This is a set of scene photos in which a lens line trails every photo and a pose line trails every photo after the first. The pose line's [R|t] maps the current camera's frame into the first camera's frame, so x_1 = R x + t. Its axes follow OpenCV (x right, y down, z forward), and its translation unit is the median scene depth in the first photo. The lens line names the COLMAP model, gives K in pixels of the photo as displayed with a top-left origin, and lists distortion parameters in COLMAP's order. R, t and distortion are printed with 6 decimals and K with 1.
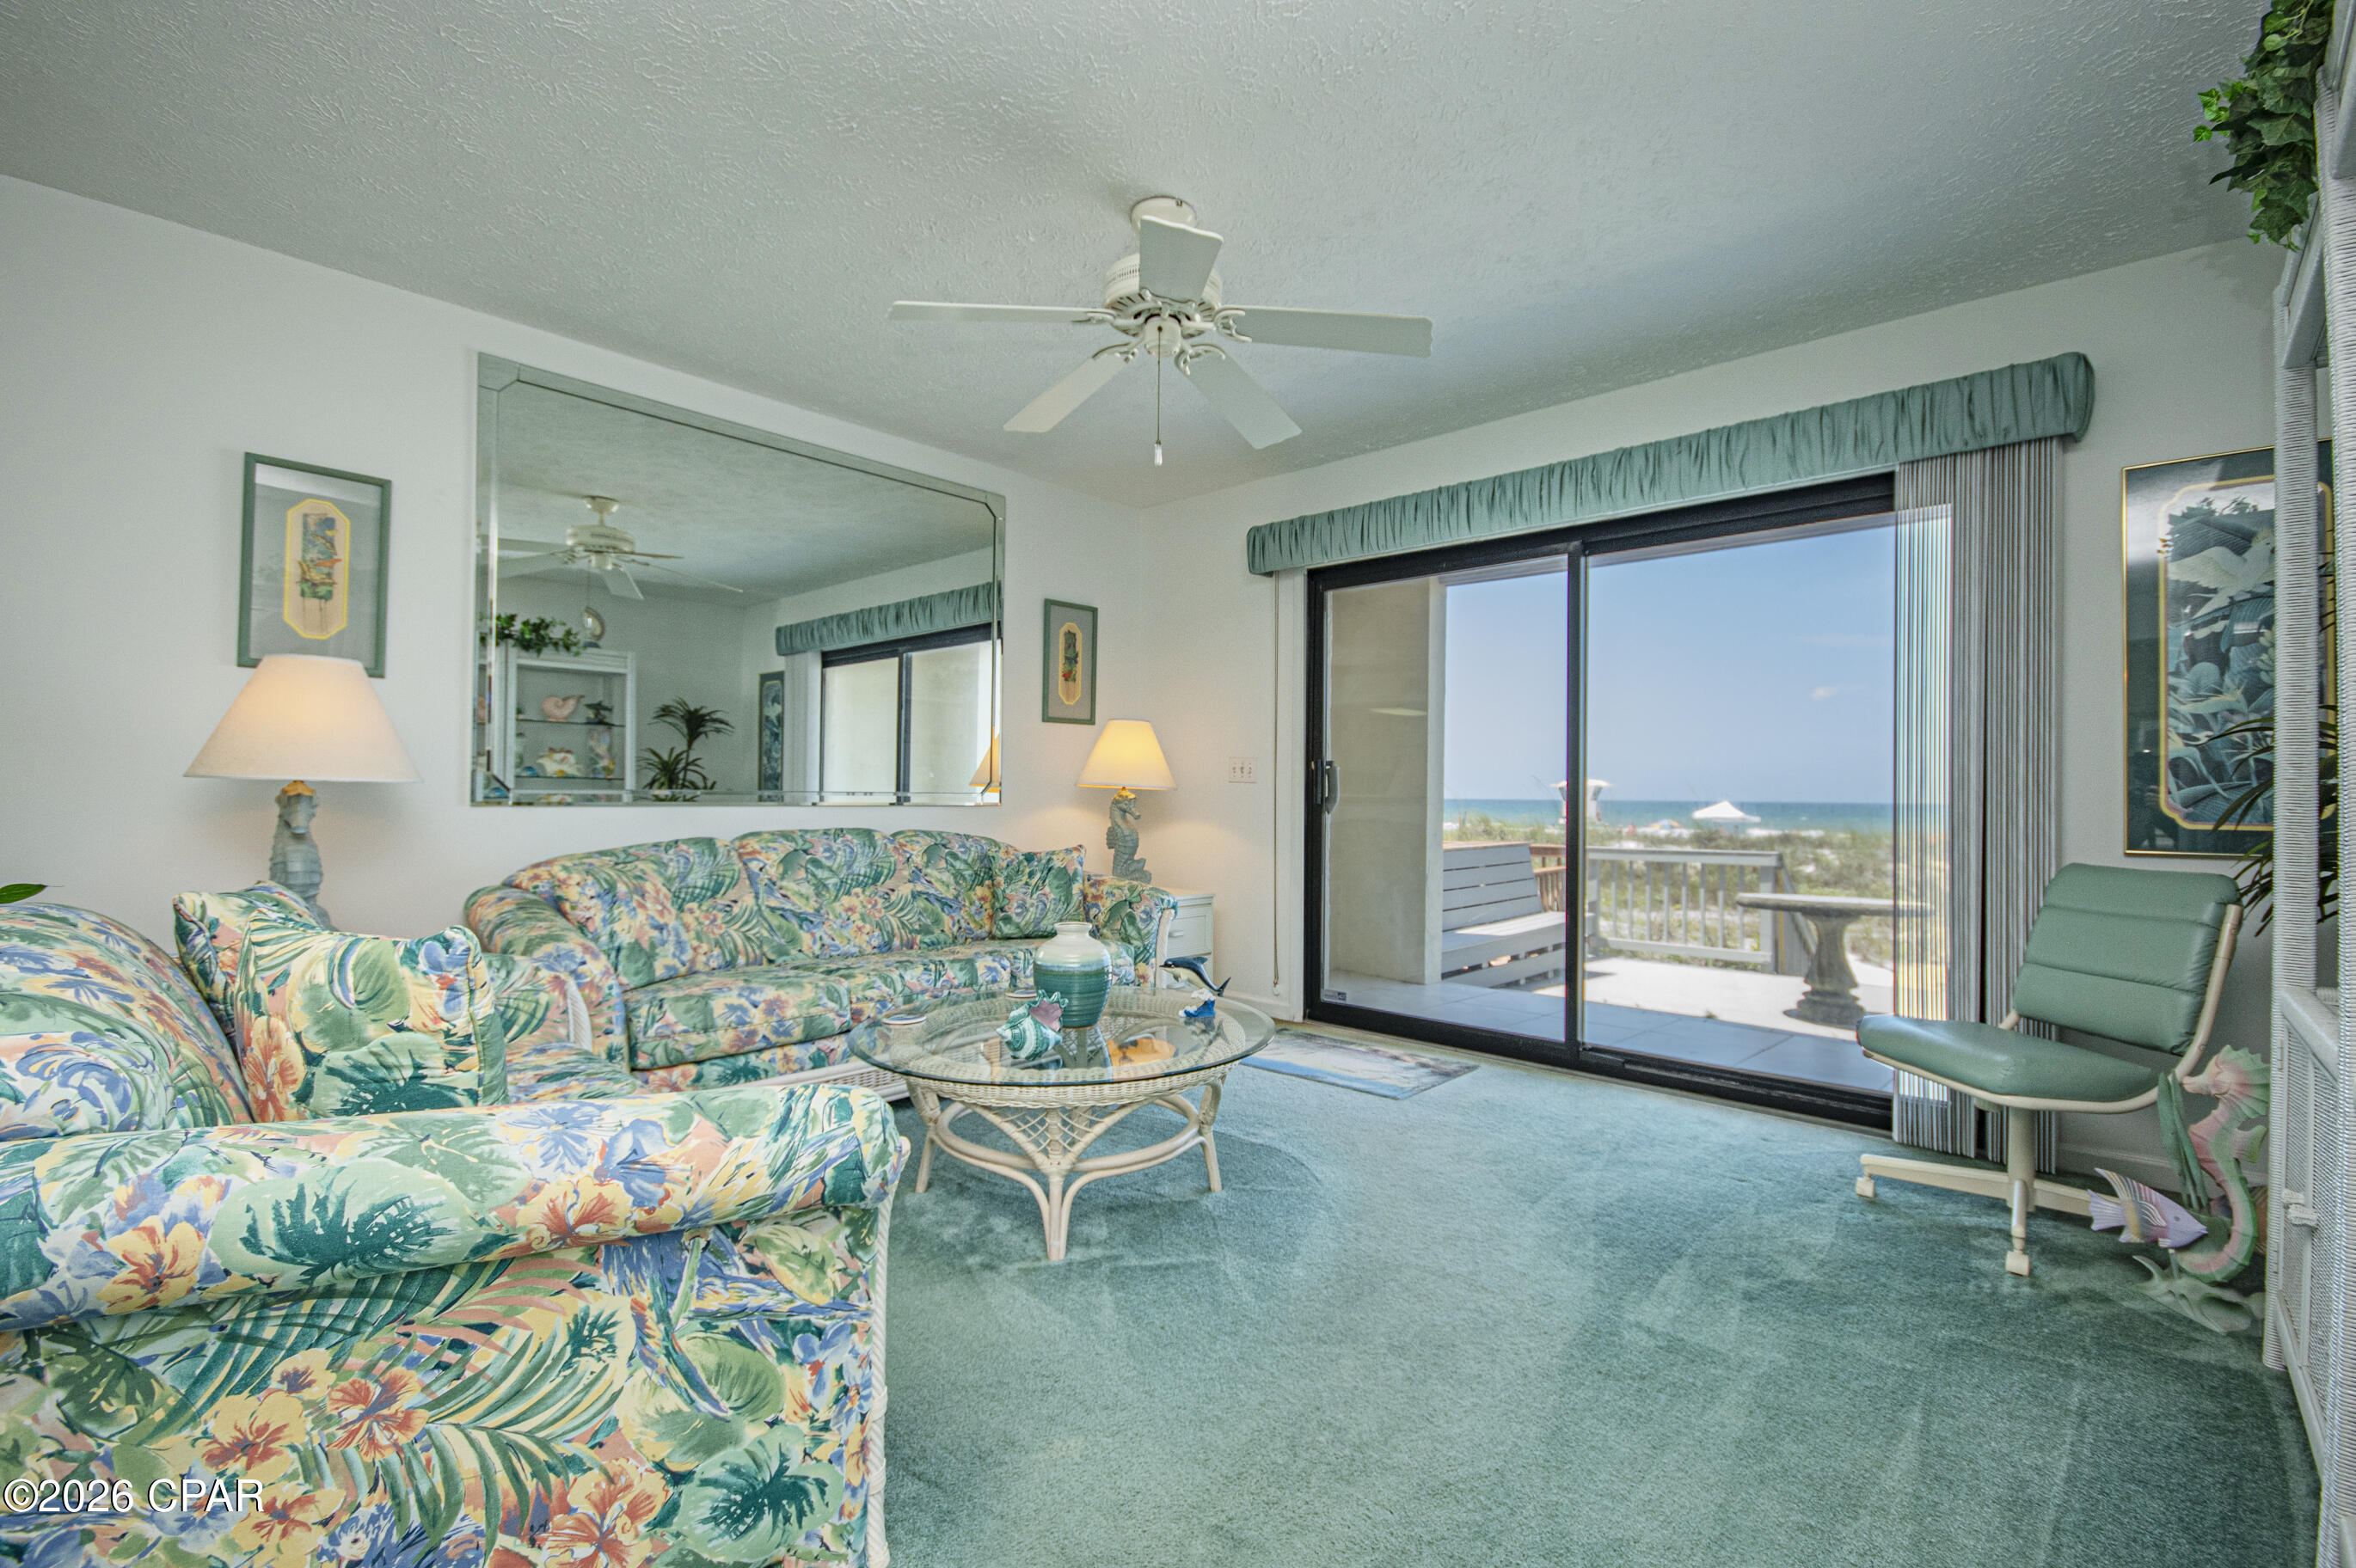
lens RADIAL K [[1030.9, 0, 1185.1], [0, 1030.9, 784.5], [0, 0, 1]] dist [0.020952, -0.017520]
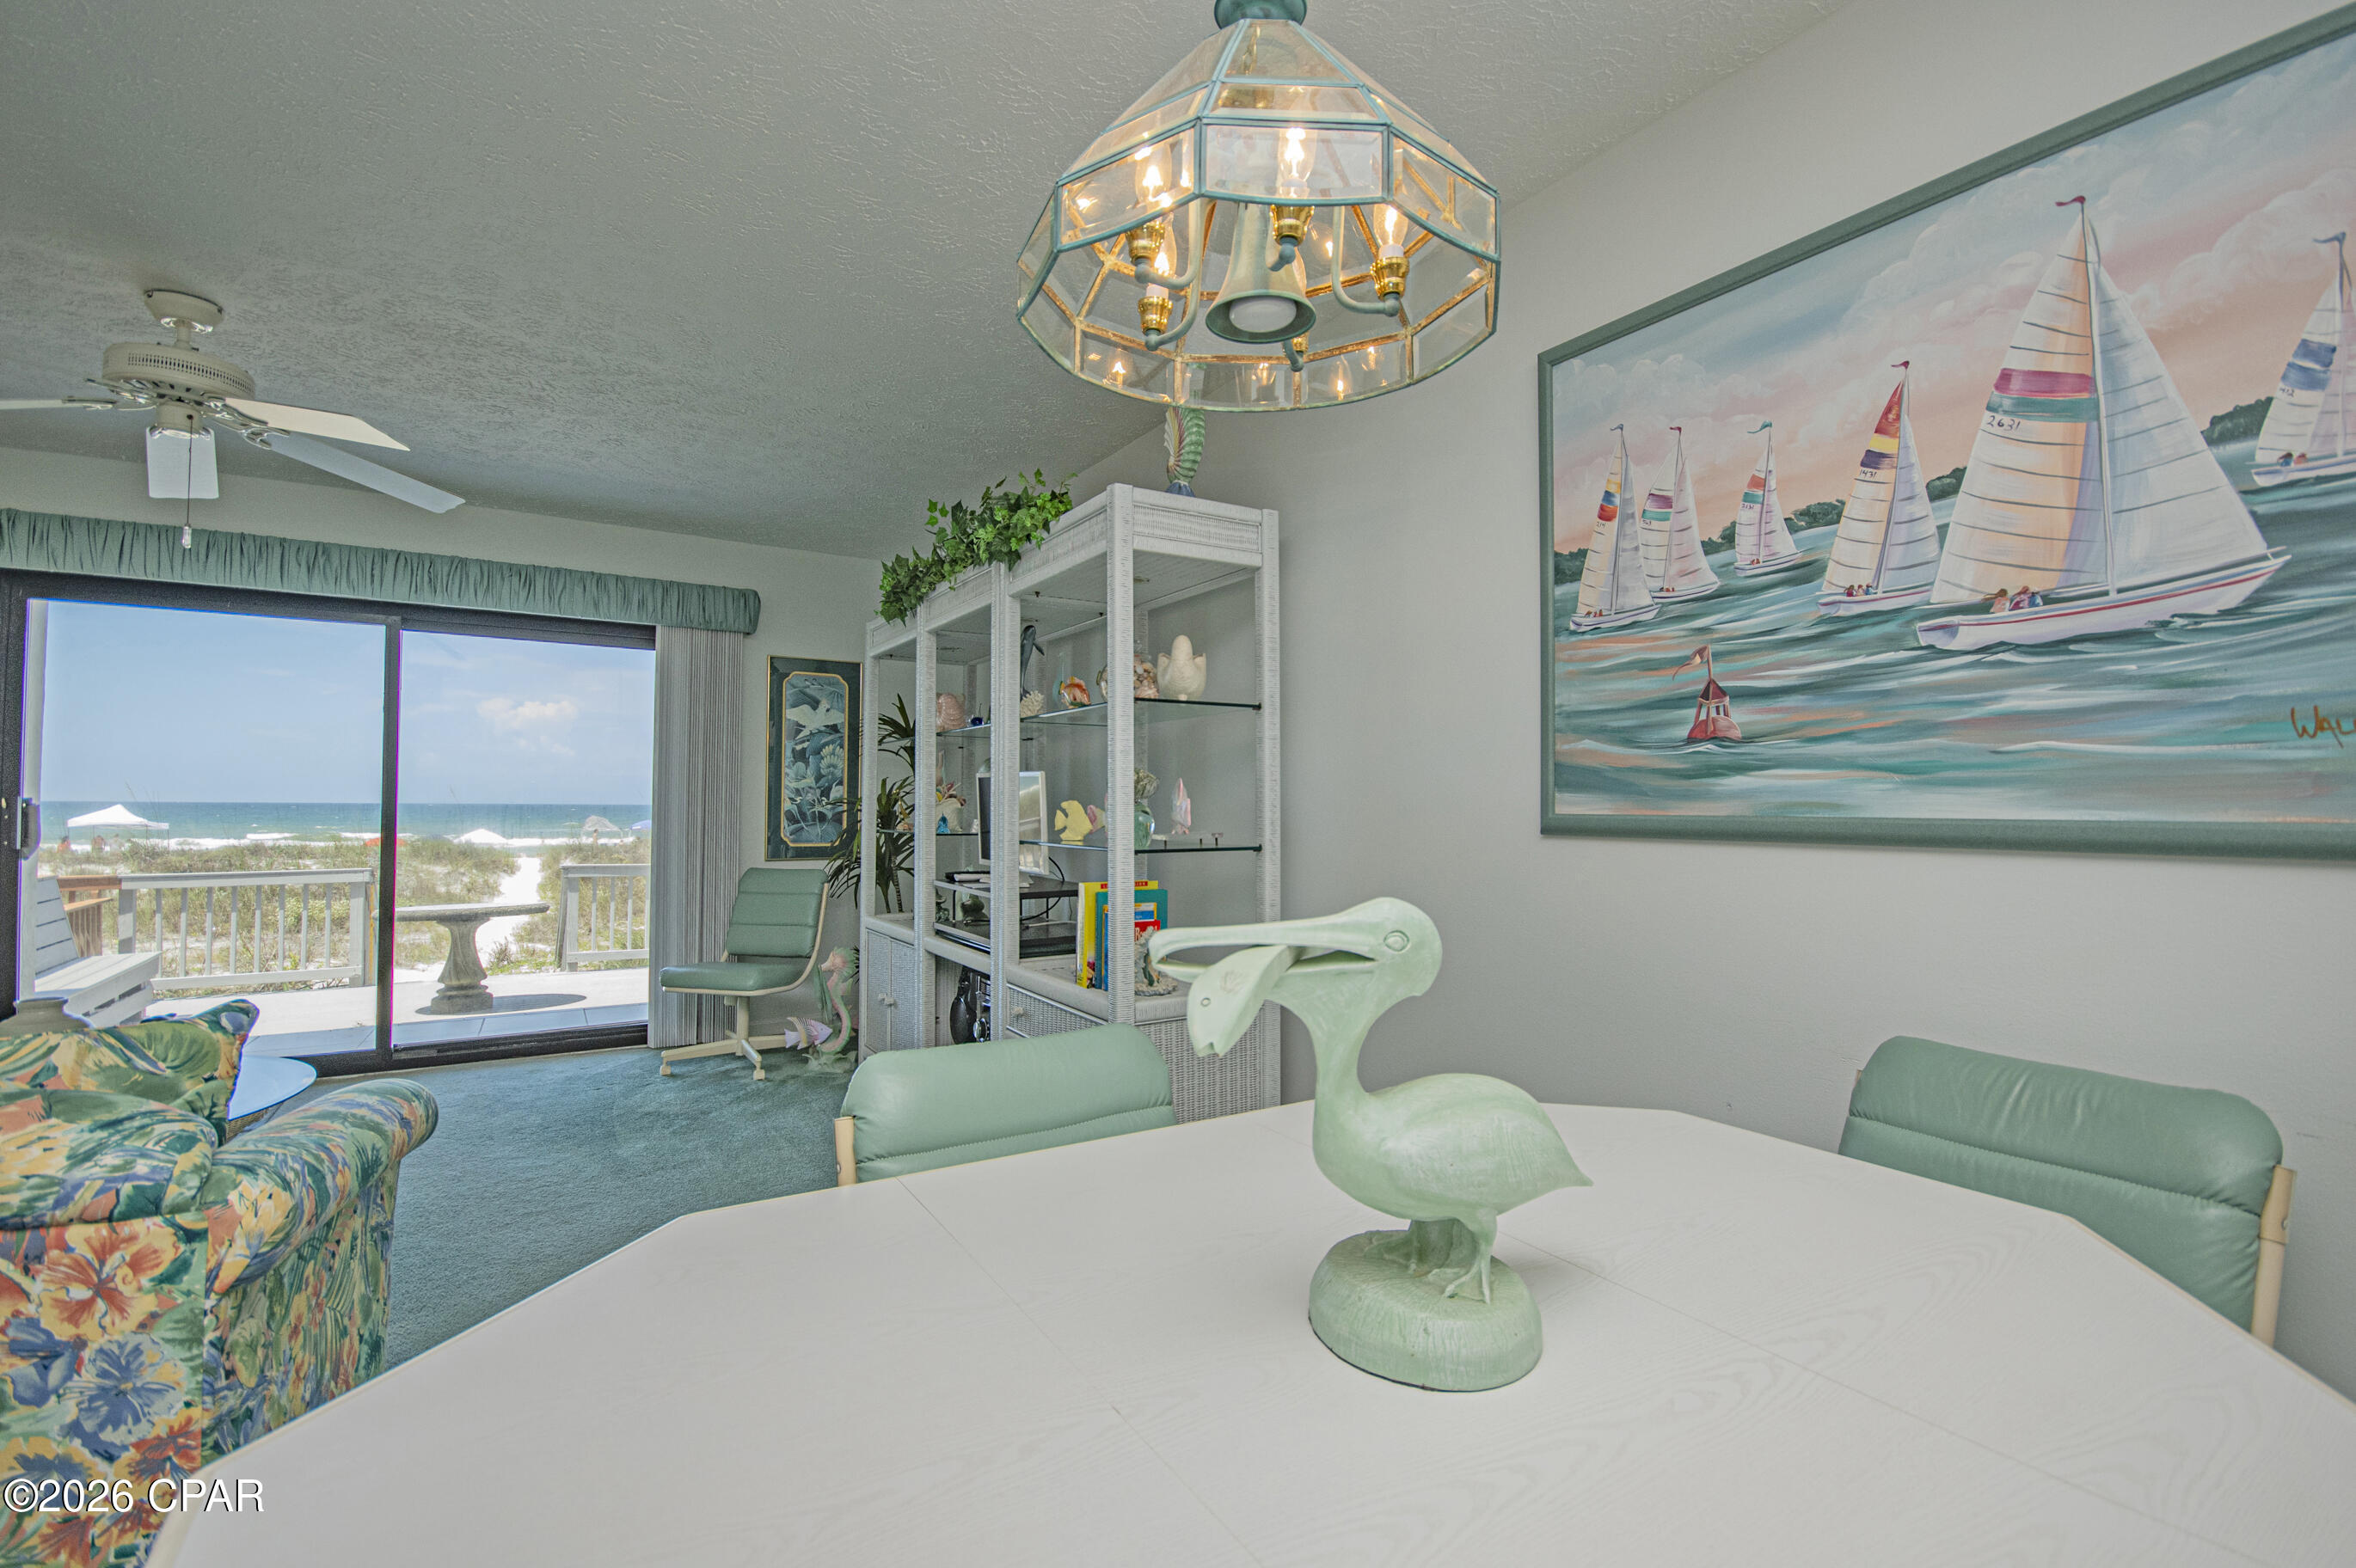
lens RADIAL K [[1030.9, 0, 1185.1], [0, 1030.9, 784.5], [0, 0, 1]] dist [0.020952, -0.017520]
pose [[0.274168, 0.012966, 0.961594, -0.539311], [-0.012830, 0.999869, -0.009824, -0.048952], [-0.961596, -0.009644, 0.274299, -0.190310]]
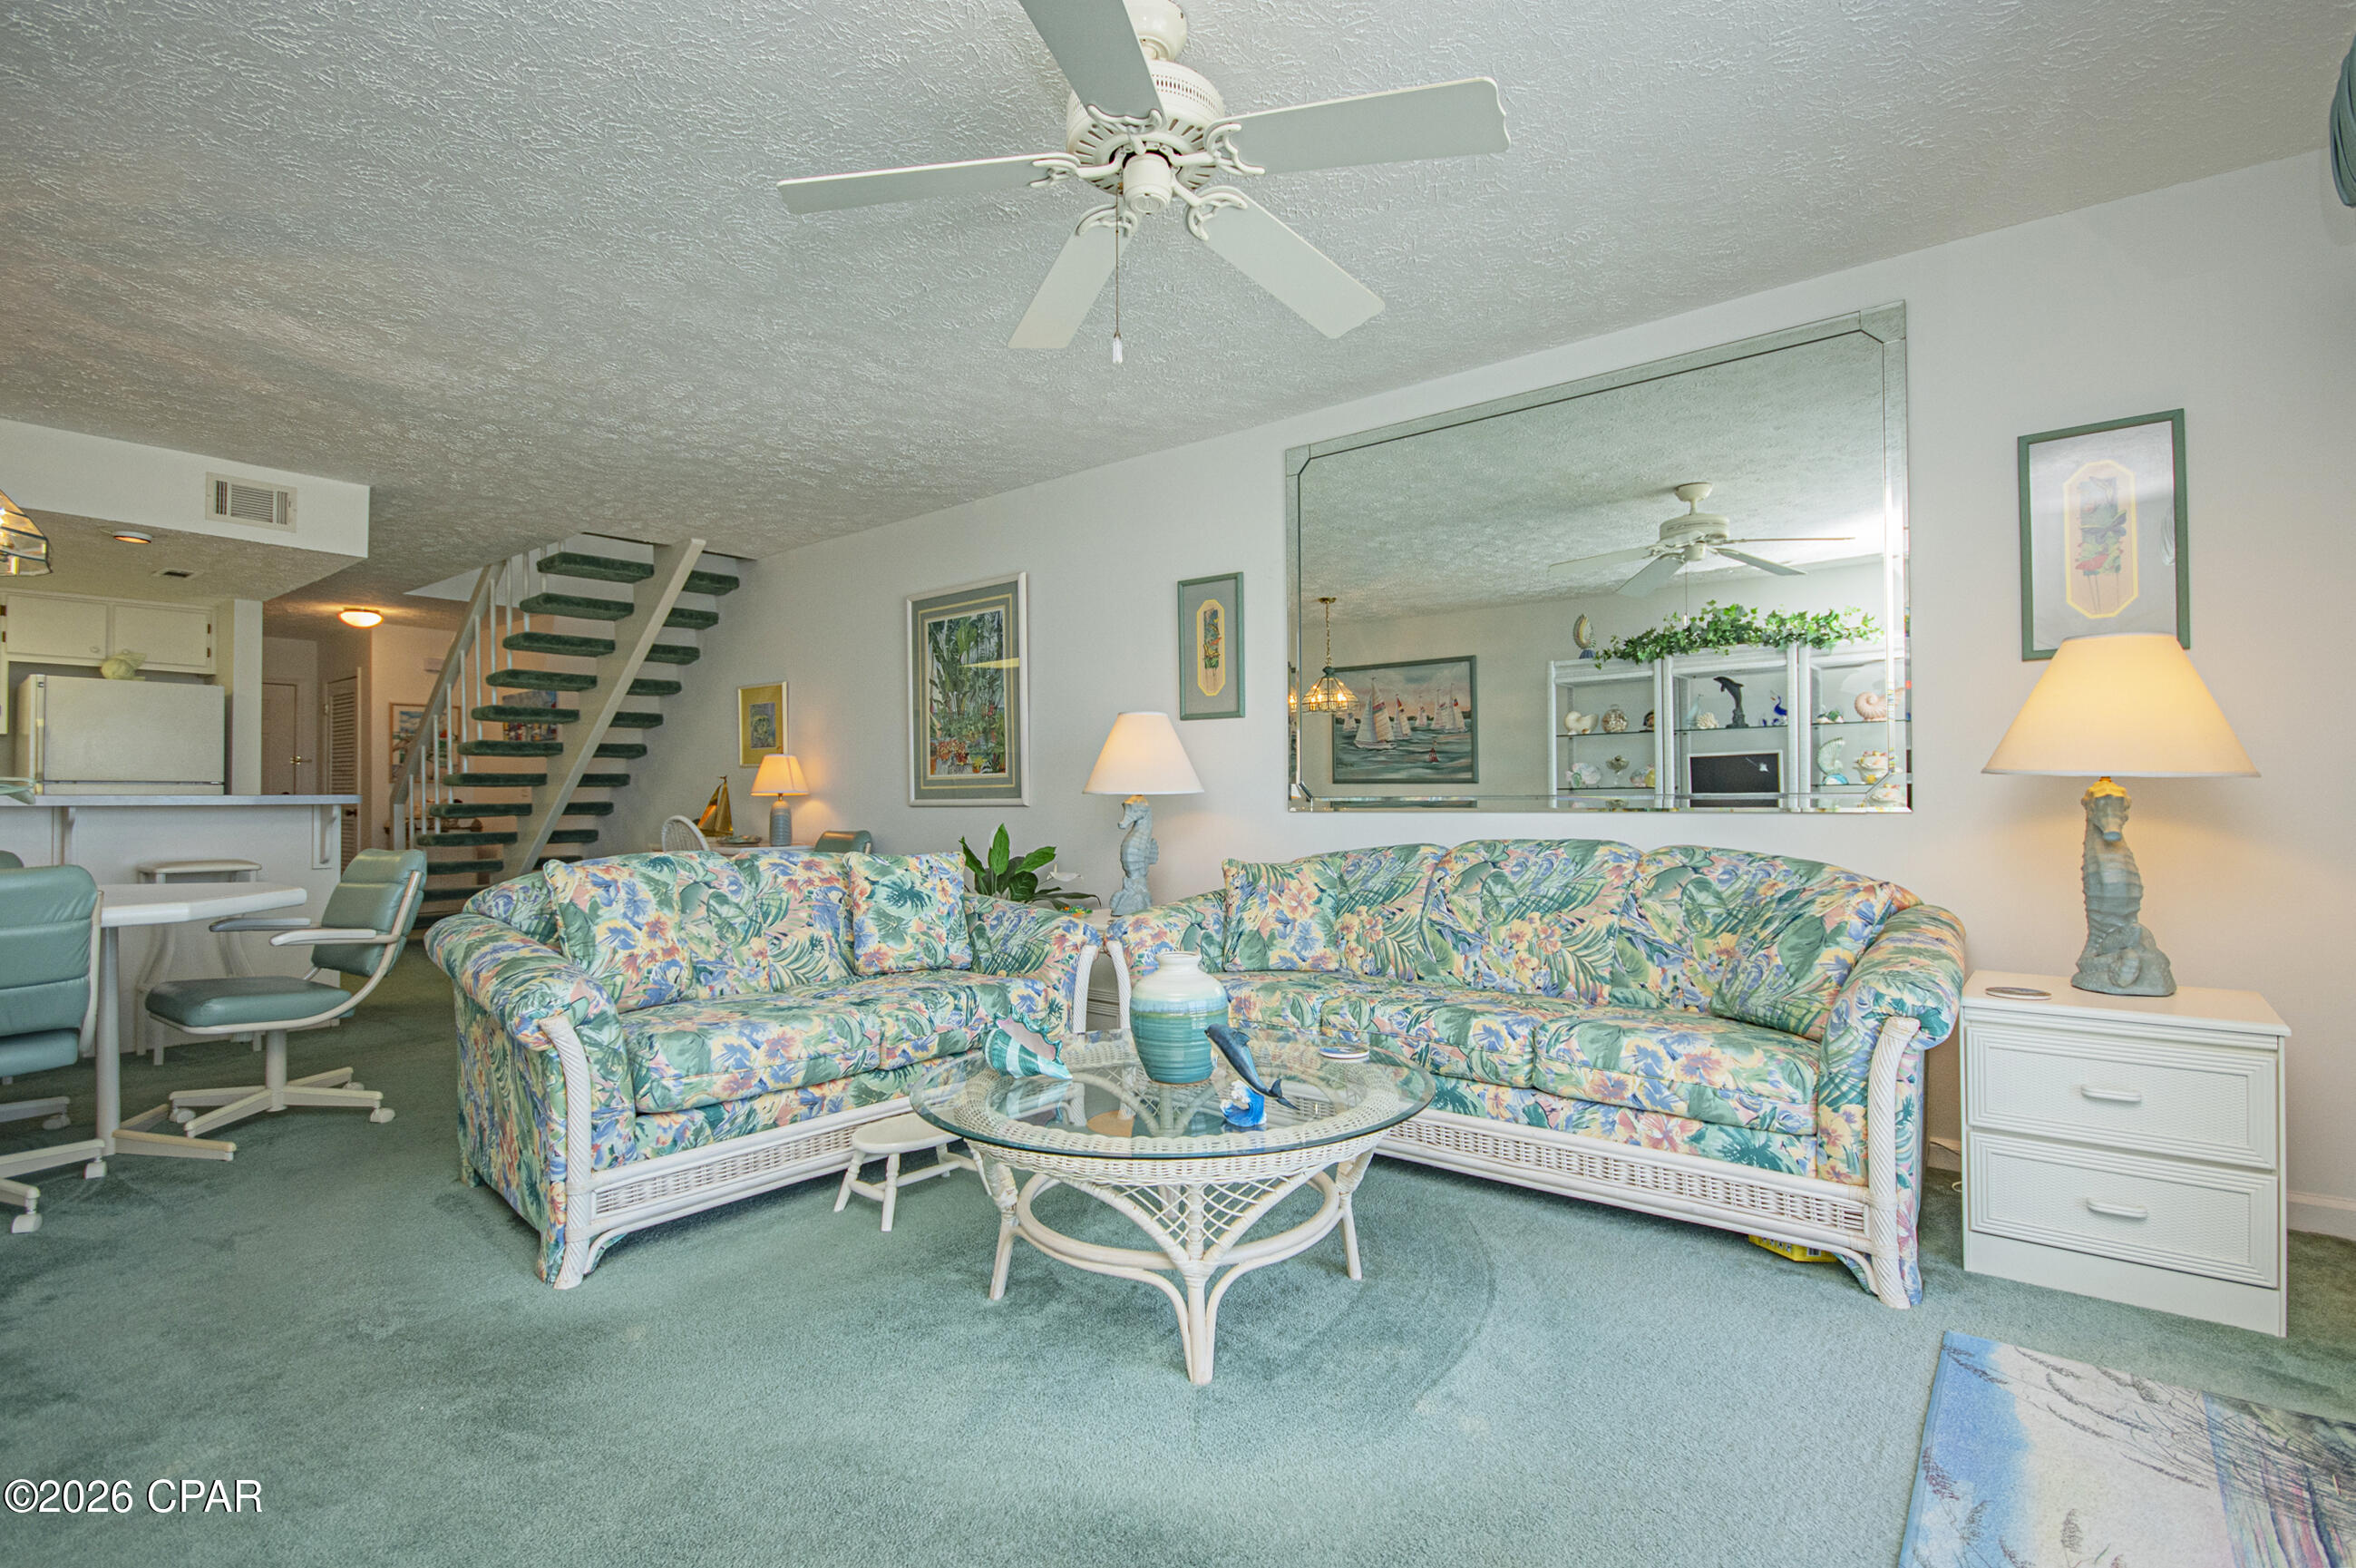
lens RADIAL K [[1114.9, 0, 1178.0], [0, 1114.9, 784.0], [0, 0, 1]] dist [0.000436, 0.000054]
pose [[0.060173, -0.023382, -0.997914, 0.579575], [0.018417, 0.999581, -0.022311, 0.013800], [0.998018, -0.017036, 0.060578, 0.703570]]
